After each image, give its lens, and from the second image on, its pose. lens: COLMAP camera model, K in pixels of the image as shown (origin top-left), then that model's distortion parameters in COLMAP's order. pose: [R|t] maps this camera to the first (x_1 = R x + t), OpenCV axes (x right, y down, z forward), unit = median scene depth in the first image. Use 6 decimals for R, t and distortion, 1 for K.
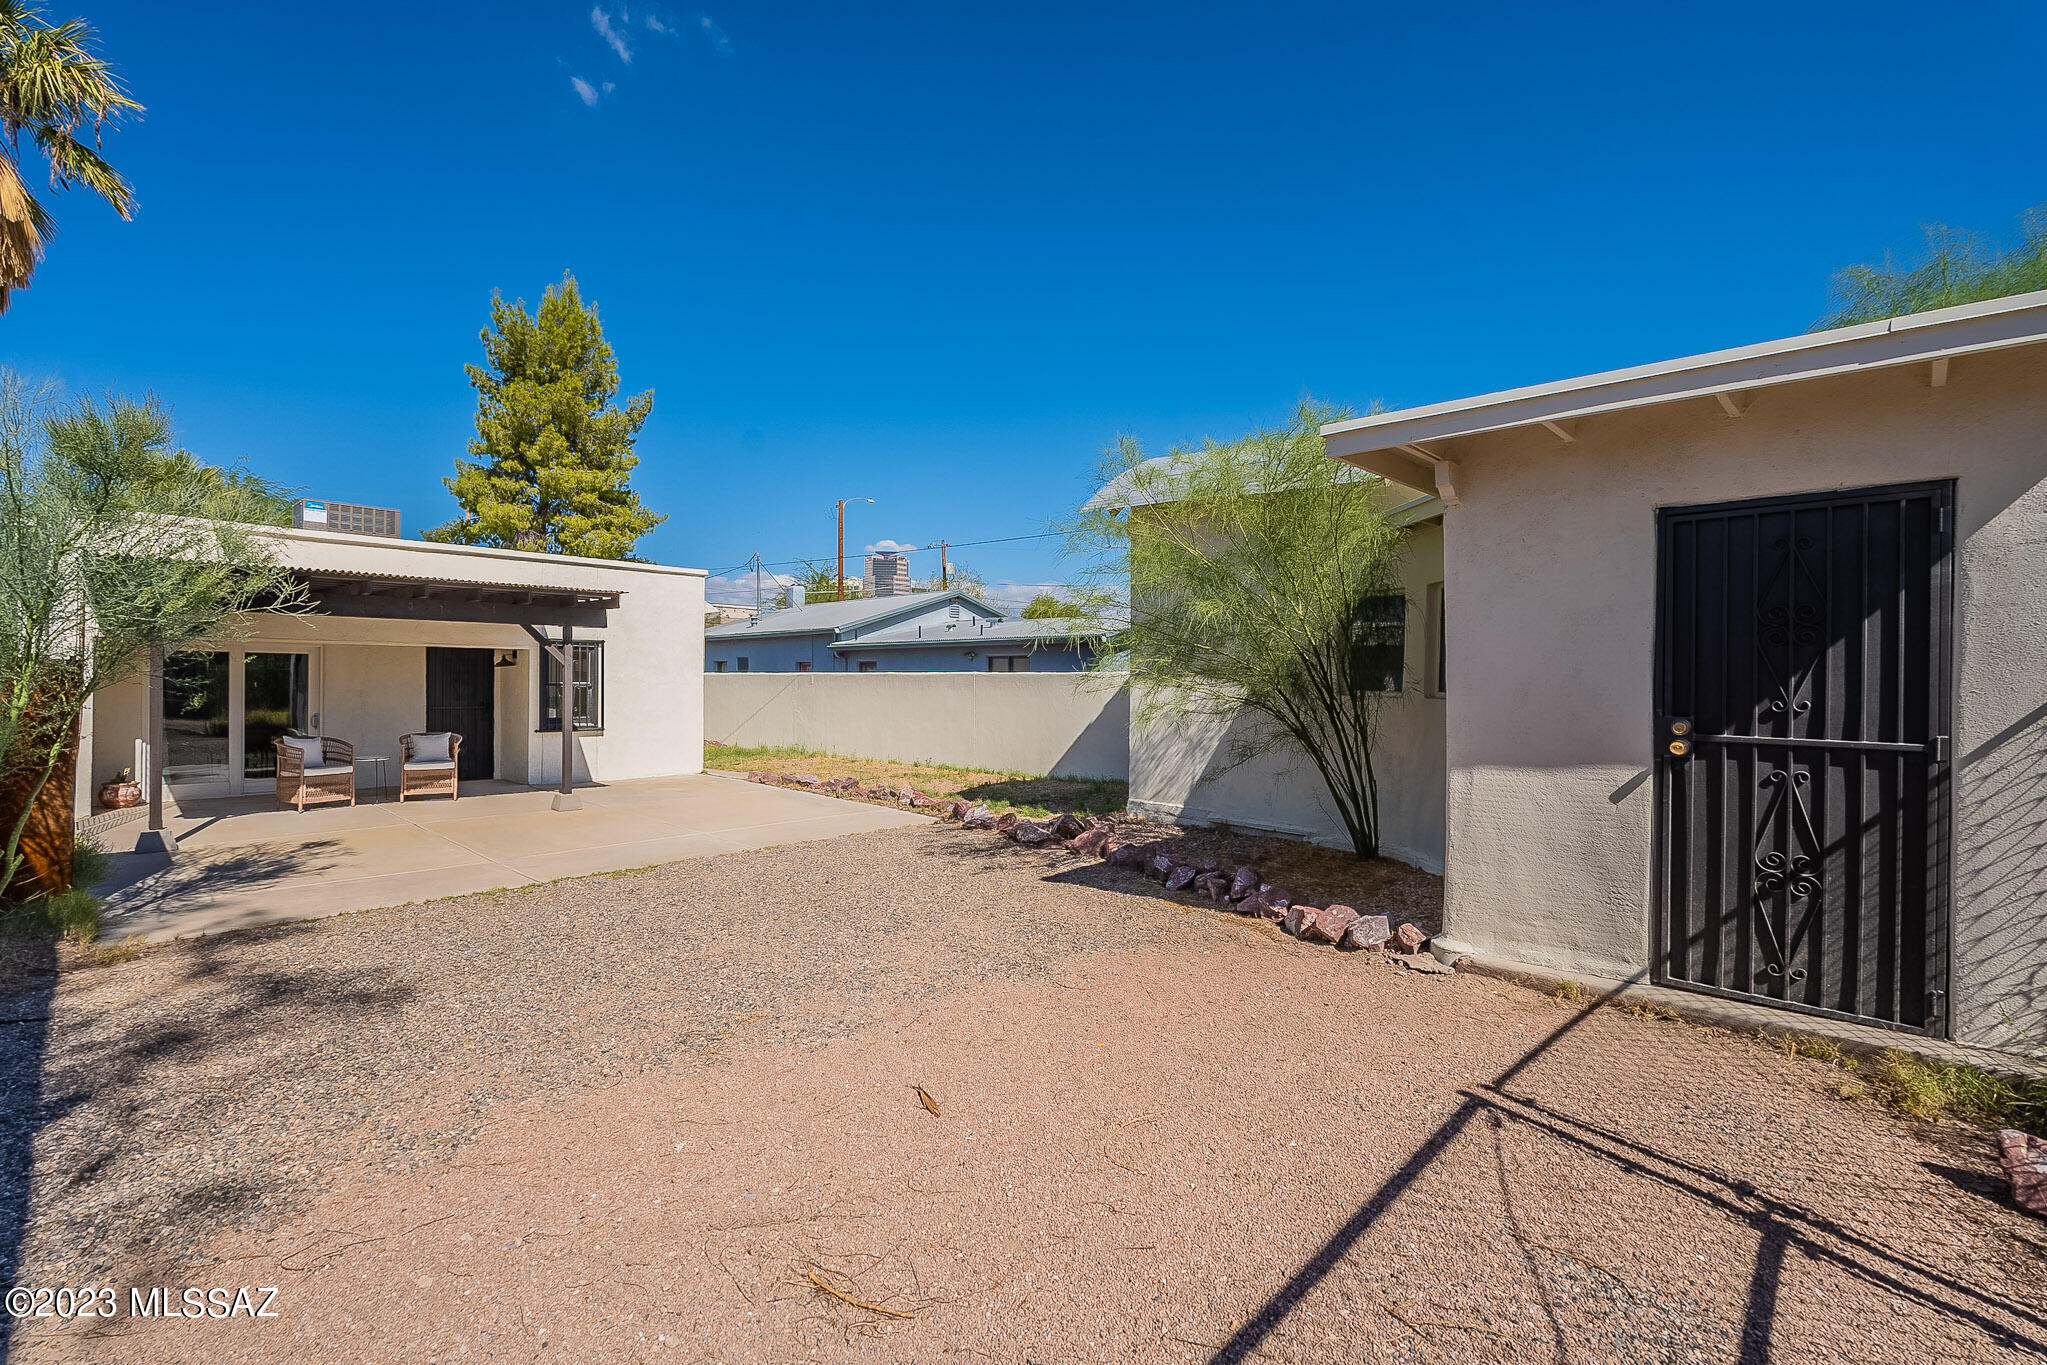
lens RADIAL K [[939.1, 0, 1023.5], [0, 939.1, 682.5], [0, 0, 1]] dist [0.027546, -0.014894]
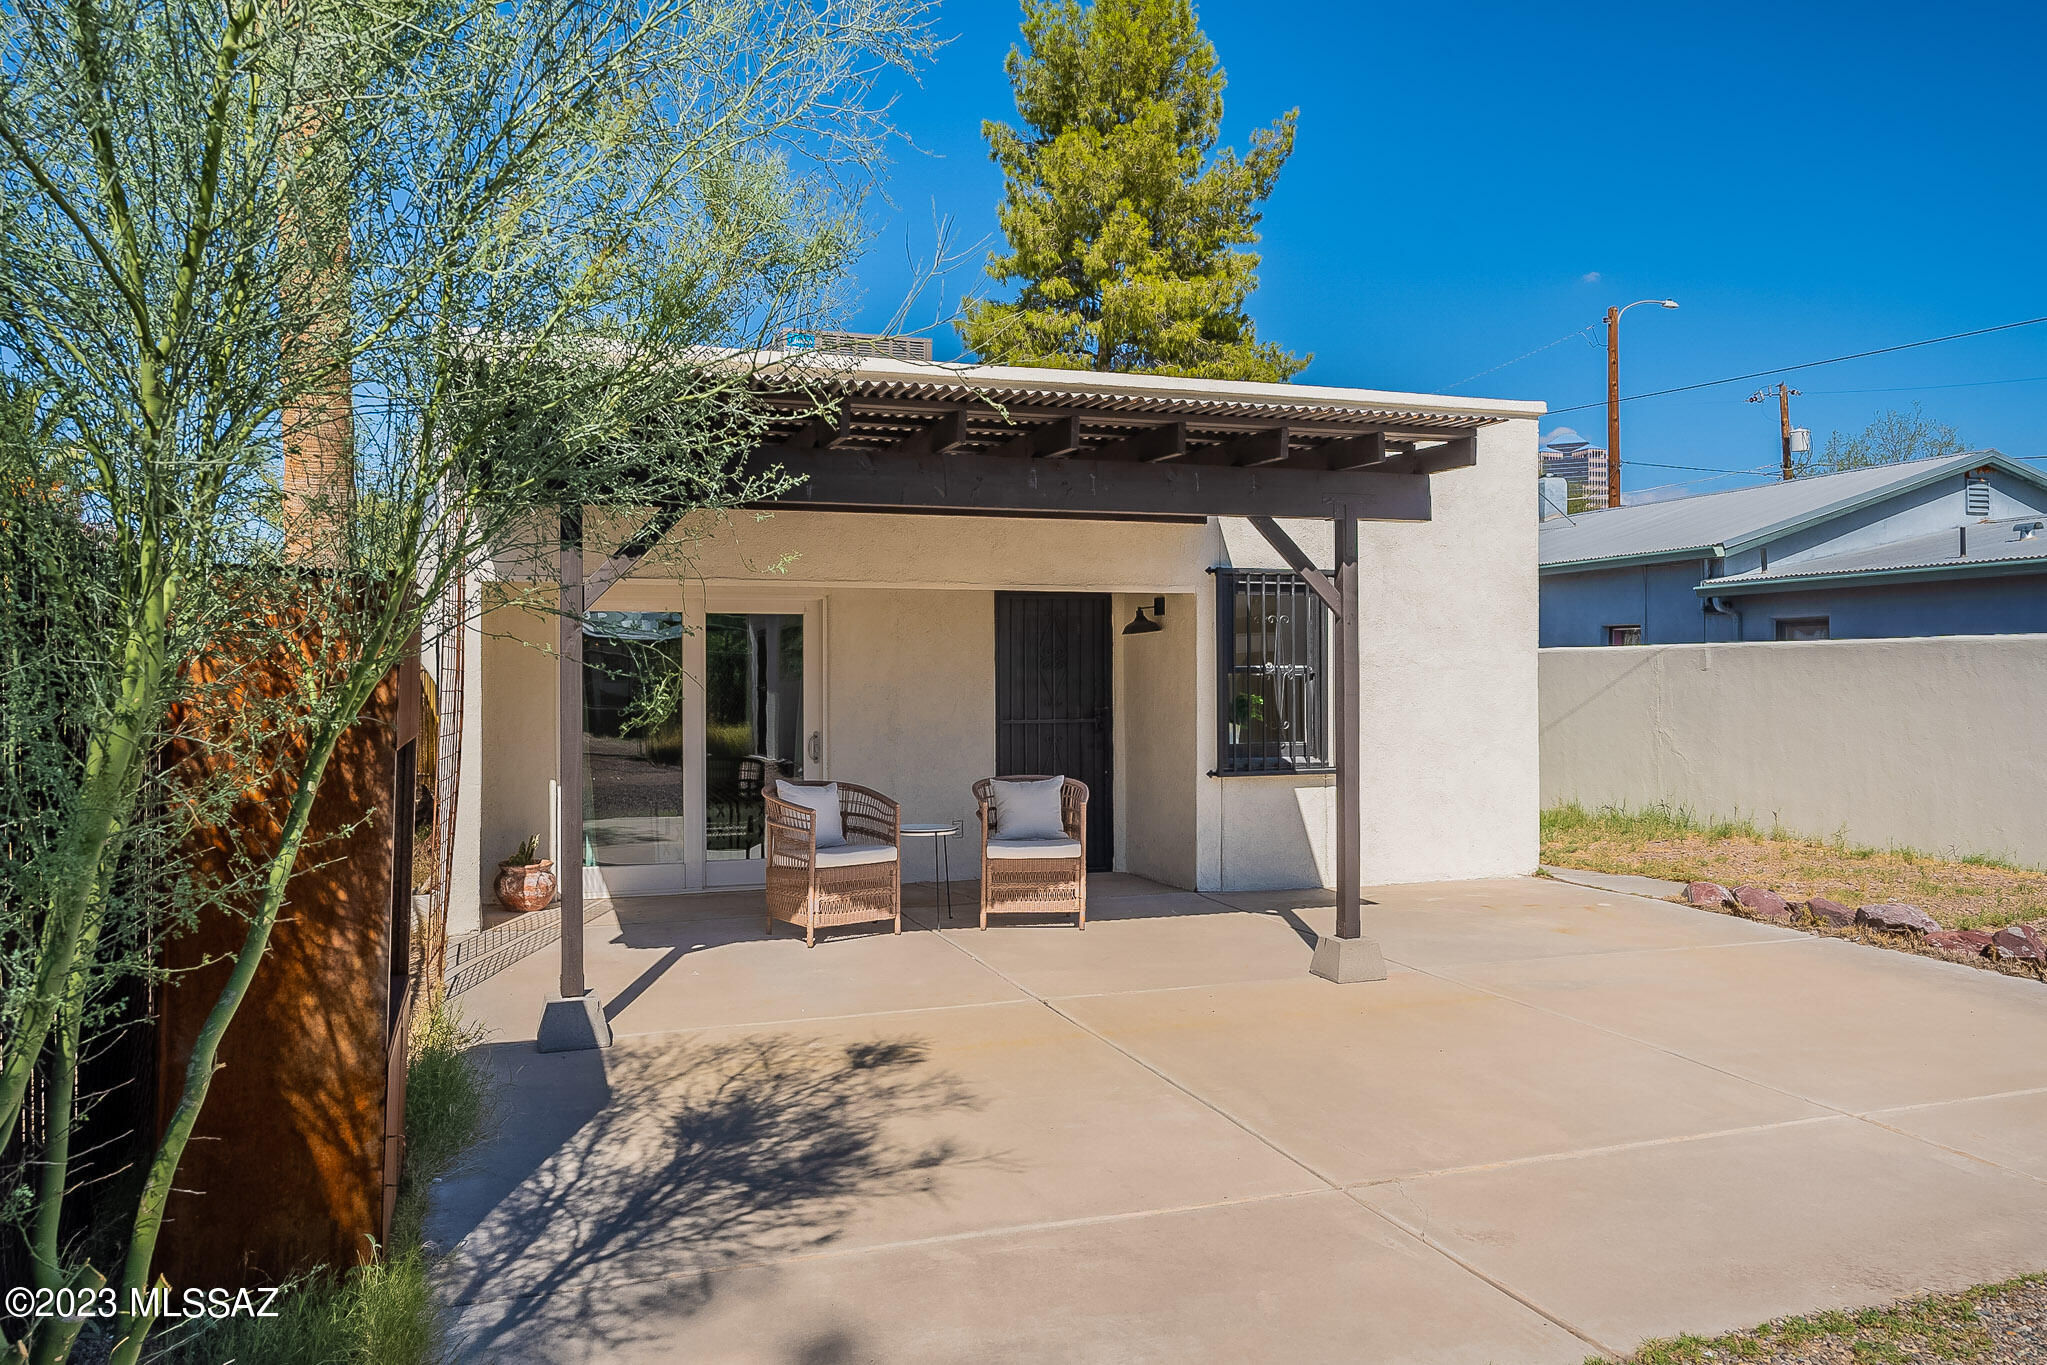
lens RADIAL K [[1563.5, 0, 1023.5], [0, 1563.5, 682.5], [0, 0, 1]] dist [-0.005588, 0.000169]
pose [[0.895985, -0.013317, -0.443884, -0.226150], [0.013027, 0.999908, -0.003703, 0.007883], [0.443892, -0.002465, 0.896077, 0.248455]]
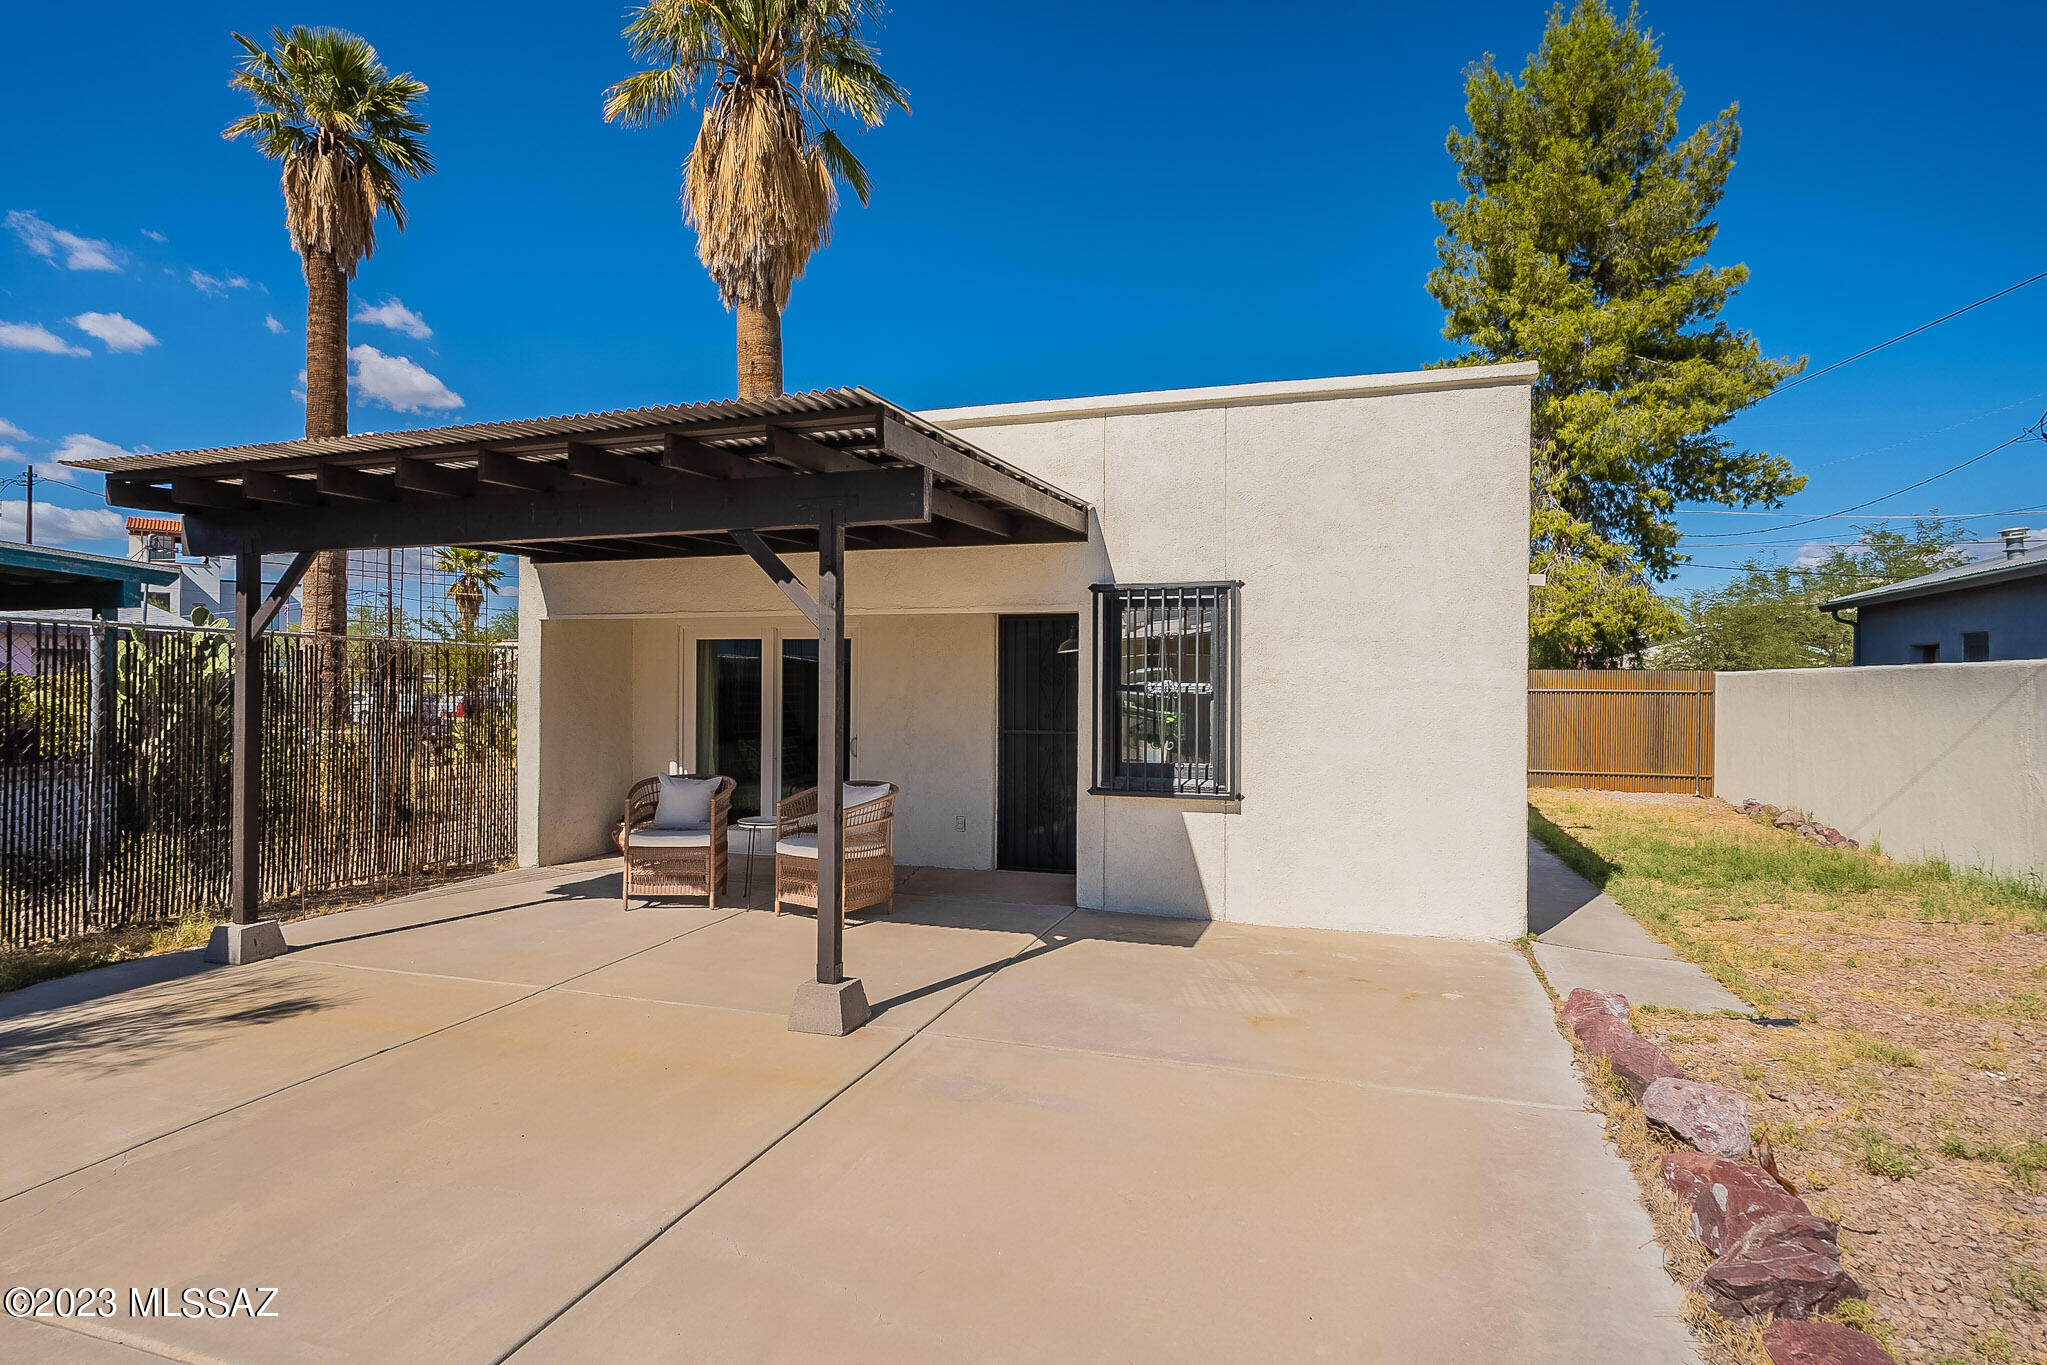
lens RADIAL K [[1087.3, 0, 1023.5], [0, 1087.3, 682.5], [0, 0, 1]] dist [-0.003036, -0.000085]
pose [[0.420372, -0.010661, -0.907289, -0.050198], [-0.002254, 0.999916, -0.012794, 0.005107], [0.907349, 0.007423, 0.420312, 0.638138]]
